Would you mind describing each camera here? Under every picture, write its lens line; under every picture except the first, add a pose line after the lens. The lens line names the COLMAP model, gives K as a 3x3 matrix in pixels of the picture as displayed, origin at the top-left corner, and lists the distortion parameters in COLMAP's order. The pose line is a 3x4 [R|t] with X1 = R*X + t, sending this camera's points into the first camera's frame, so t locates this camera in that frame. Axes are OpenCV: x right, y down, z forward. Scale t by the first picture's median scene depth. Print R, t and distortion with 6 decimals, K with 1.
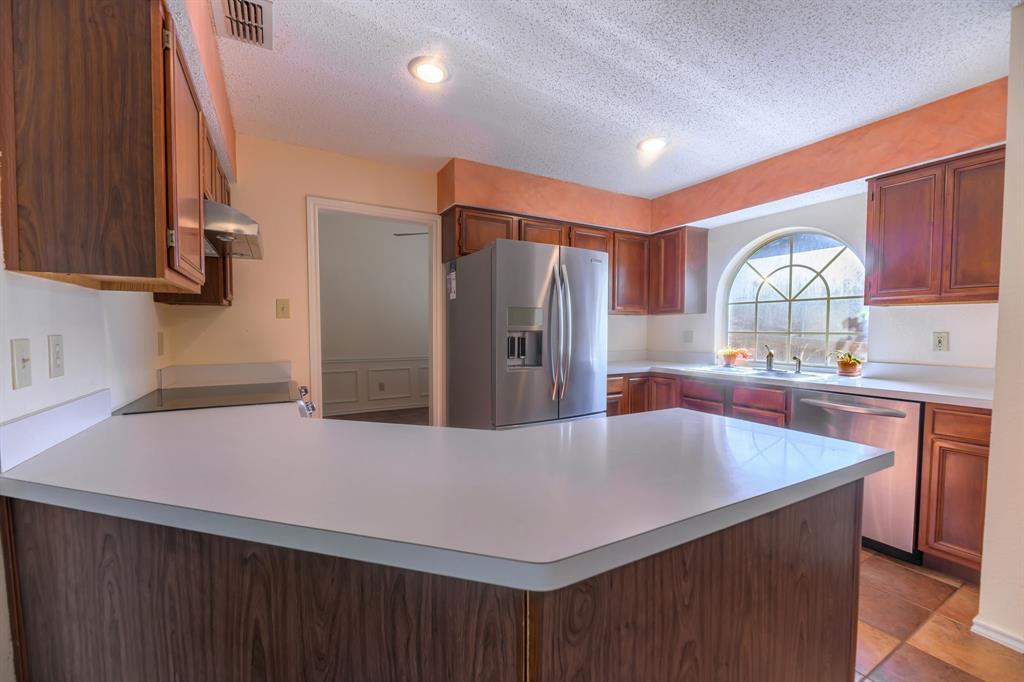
lens RADIAL K [[415.5, 0, 512.7], [0, 415.5, 344.8], [0, 0, 1]] dist [0.001596, -0.005197]
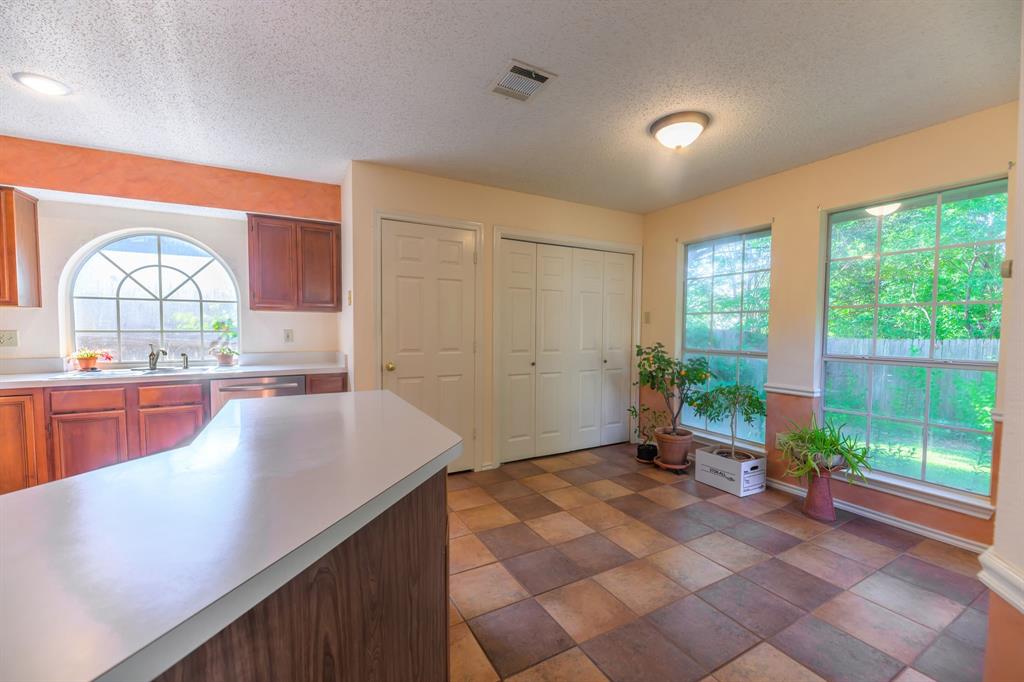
lens RADIAL K [[414.0, 0, 510.4], [0, 414.0, 348.1], [0, 0, 1]] dist [0.000394, -0.000031]
pose [[0.017762, -0.051026, 0.998539, -0.363867], [0.035543, 0.998098, 0.050371, -0.008317], [-0.999210, 0.034596, 0.019542, 0.126262]]
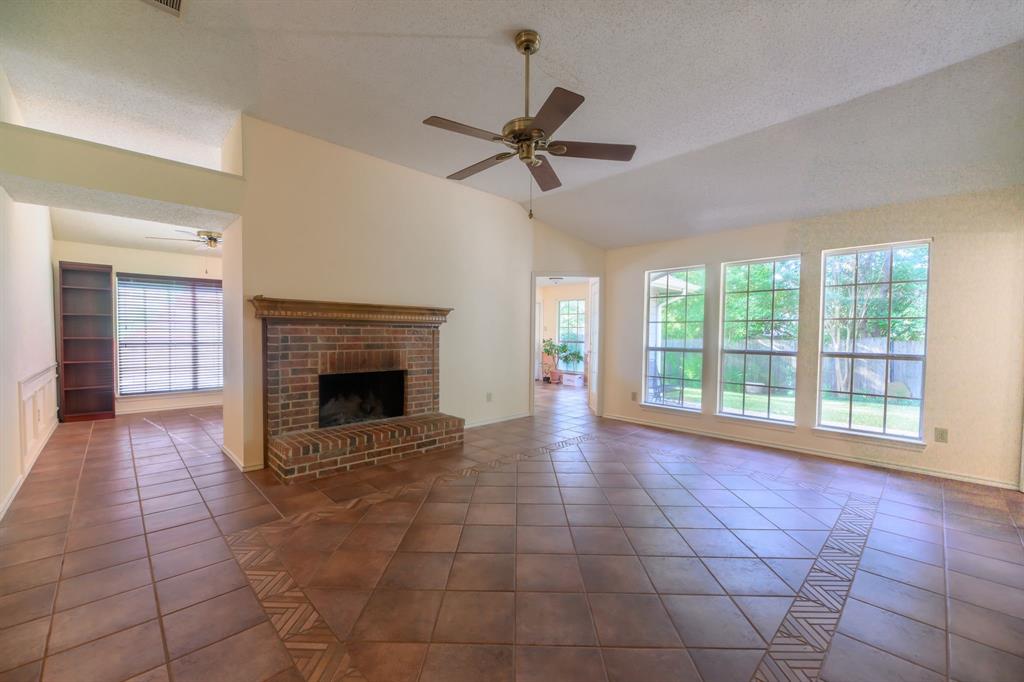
lens RADIAL K [[415.5, 0, 512.7], [0, 415.5, 344.8], [0, 0, 1]] dist [0.001596, -0.005197]
pose [[-0.255865, -0.029377, 0.966266, -2.254363], [0.032703, 0.998703, 0.039023, -0.033595], [-0.966159, 0.041584, -0.254573, 0.844061]]
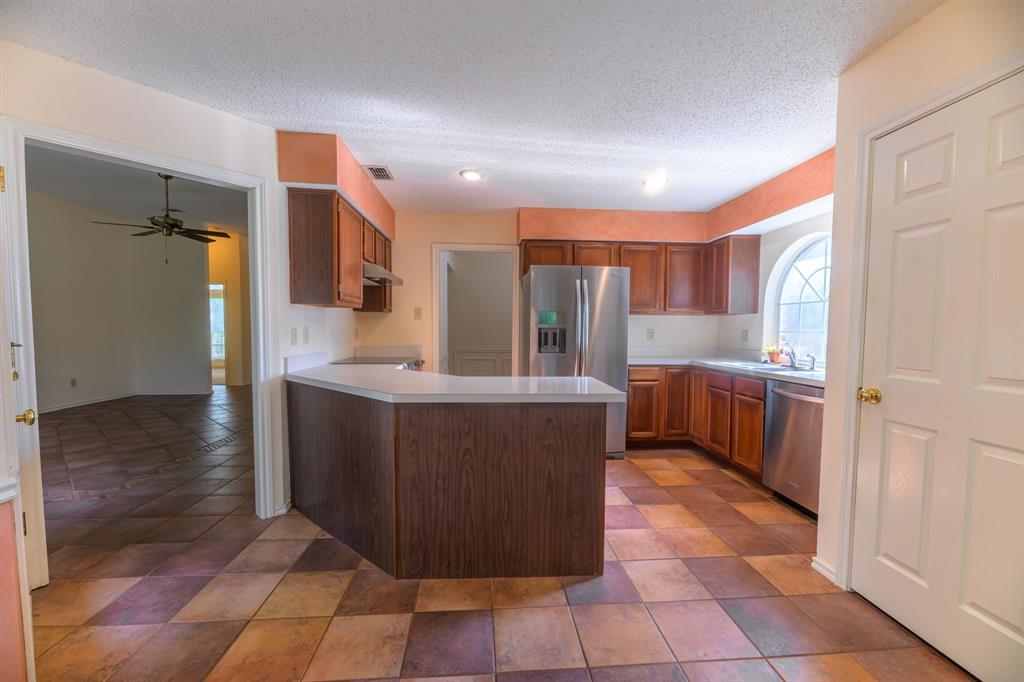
lens RADIAL K [[420.4, 0, 510.5], [0, 420.4, 345.6], [0, 0, 1]] dist [-0.002287, -0.000324]
pose [[0.902553, 0.025791, -0.429806, 0.433913], [-0.023942, 0.999666, 0.009710, 0.014106], [0.429913, 0.001527, 0.902869, -0.301614]]
